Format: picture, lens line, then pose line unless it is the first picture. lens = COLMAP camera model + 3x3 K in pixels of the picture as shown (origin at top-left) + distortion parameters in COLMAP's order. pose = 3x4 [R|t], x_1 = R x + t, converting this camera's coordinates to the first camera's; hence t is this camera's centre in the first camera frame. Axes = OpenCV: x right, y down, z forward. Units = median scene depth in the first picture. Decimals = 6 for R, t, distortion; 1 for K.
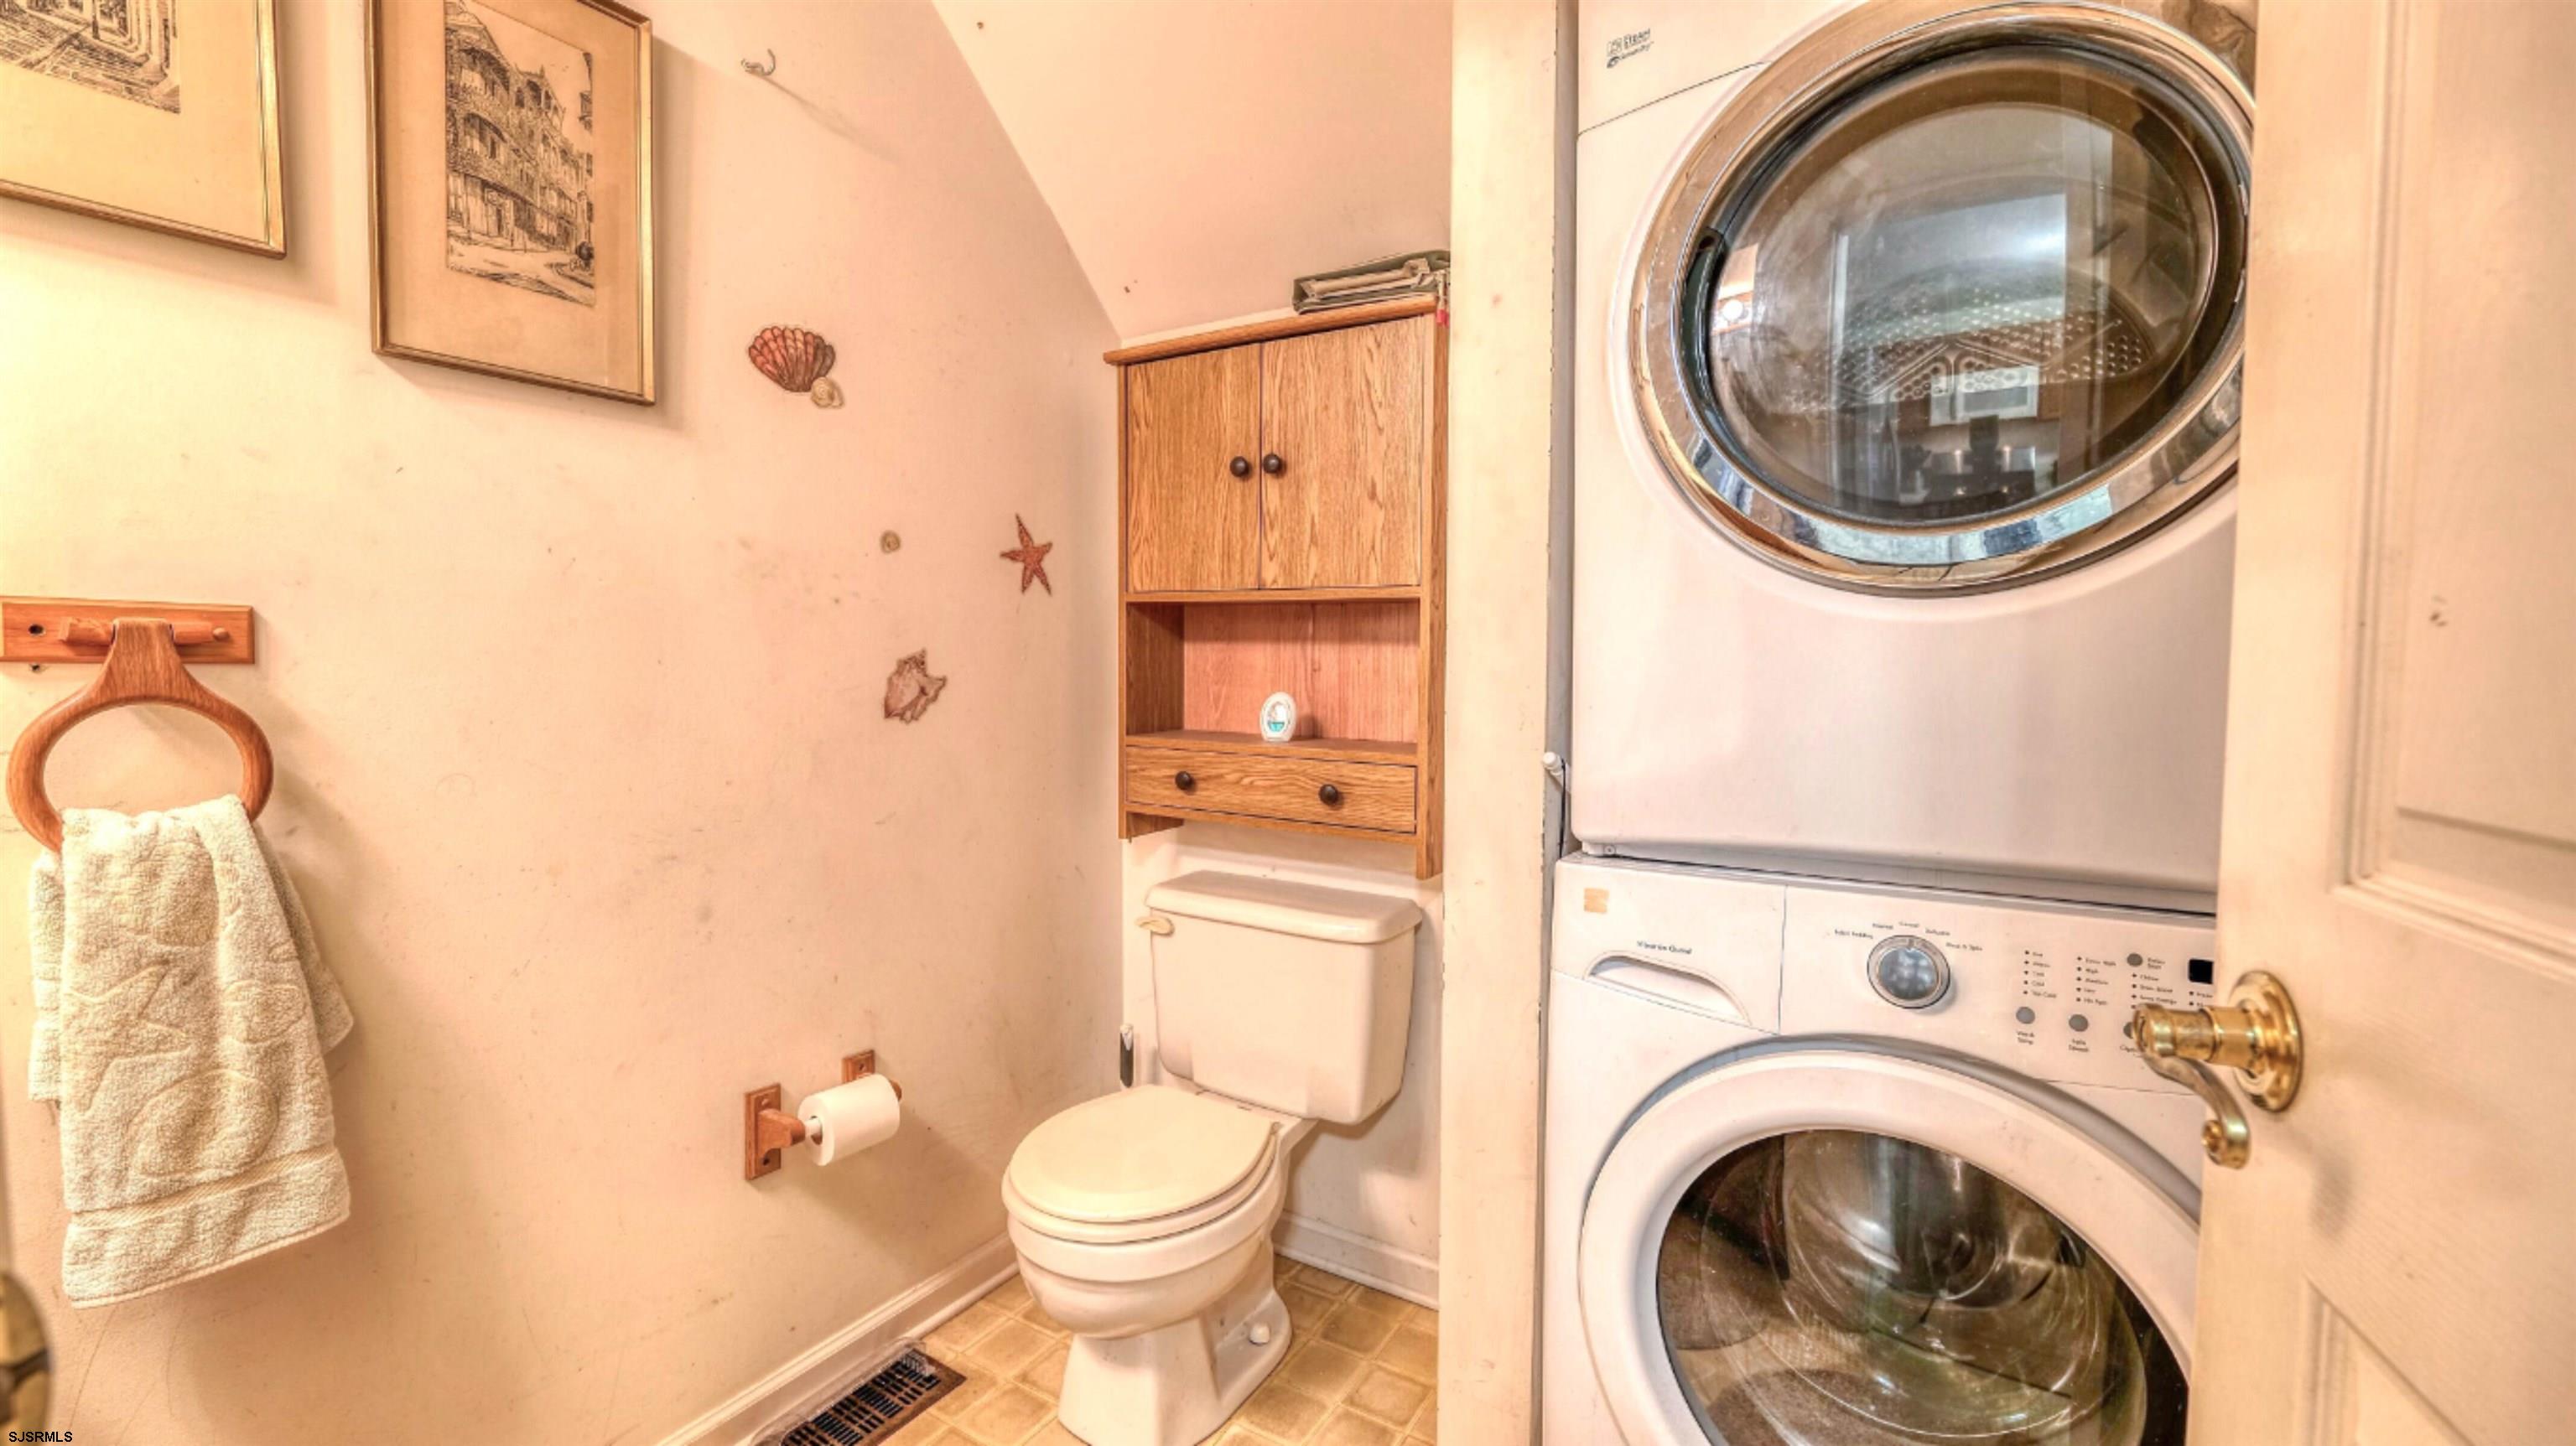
lens RADIAL K [[1045.1, 0, 1274.6], [0, 1045.1, 717.4], [0, 0, 1]] dist [-0.013357, 0.000911]
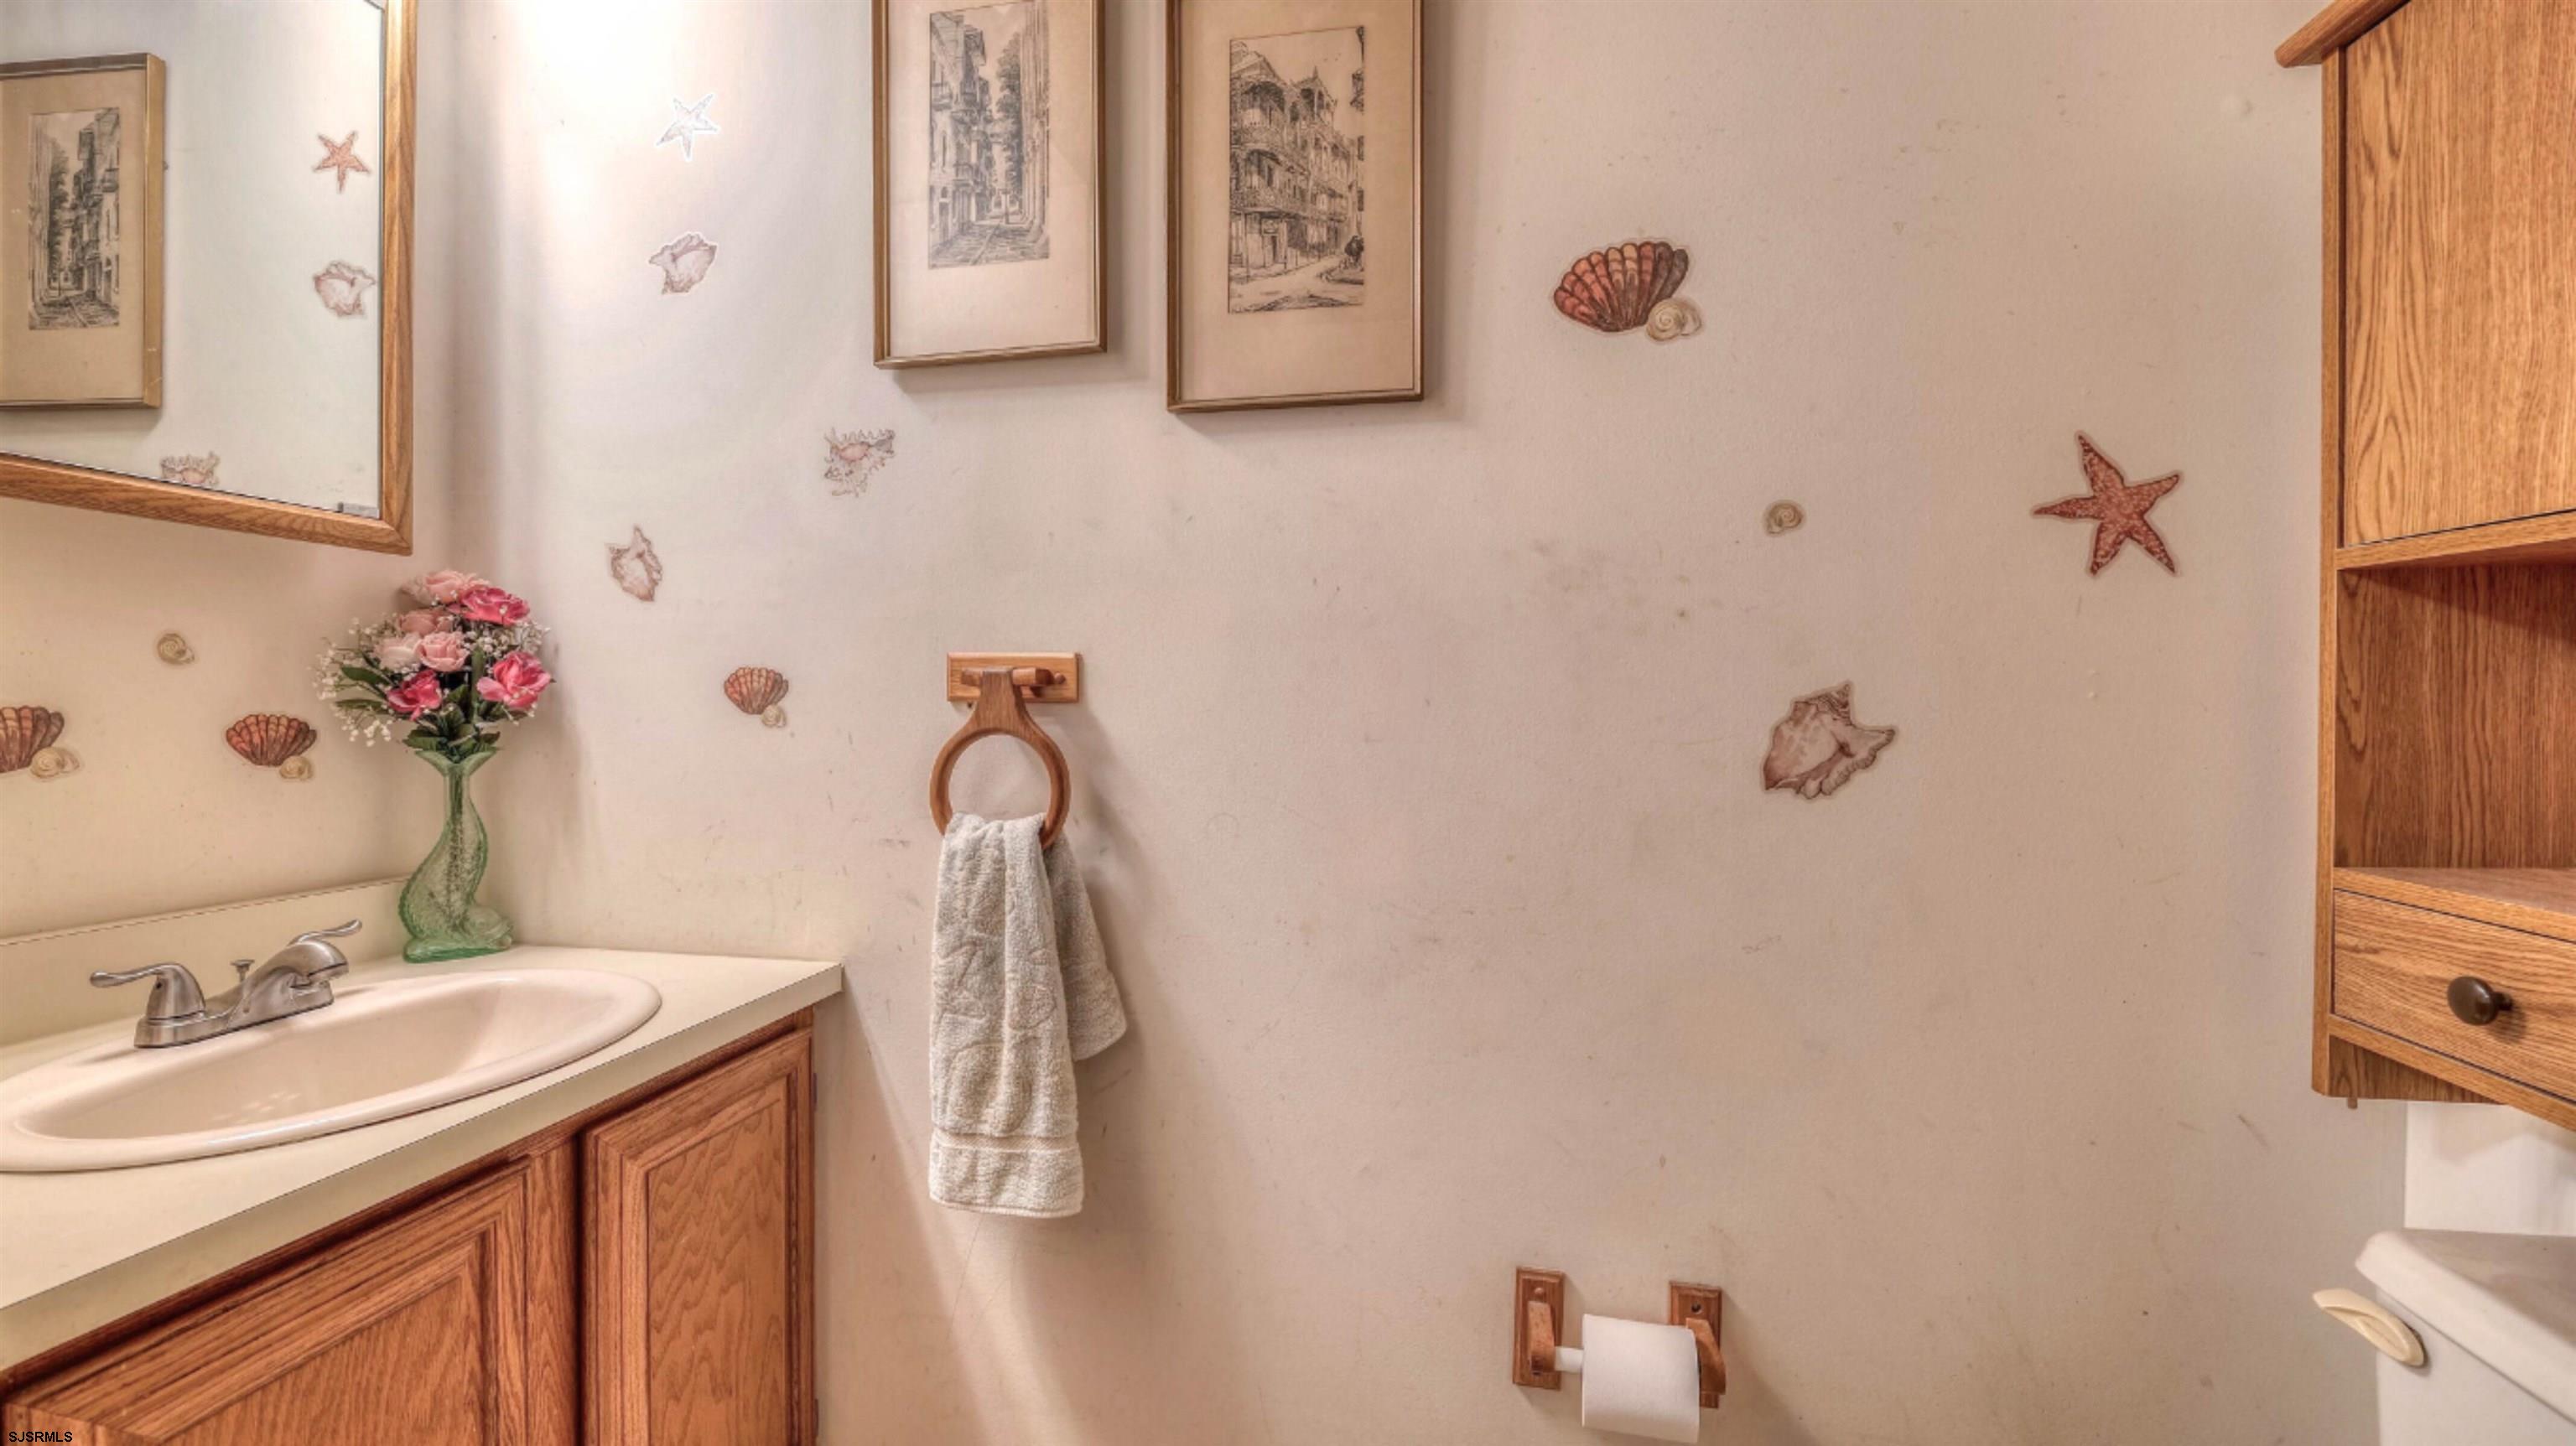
lens RADIAL K [[1045.1, 0, 1274.6], [0, 1045.1, 717.4], [0, 0, 1]] dist [-0.013357, 0.000911]
pose [[0.368173, 0.008863, -0.929715, 0.156140], [-0.051336, 0.998623, -0.010809, -0.028054], [0.928339, 0.051707, 0.368121, 0.631315]]
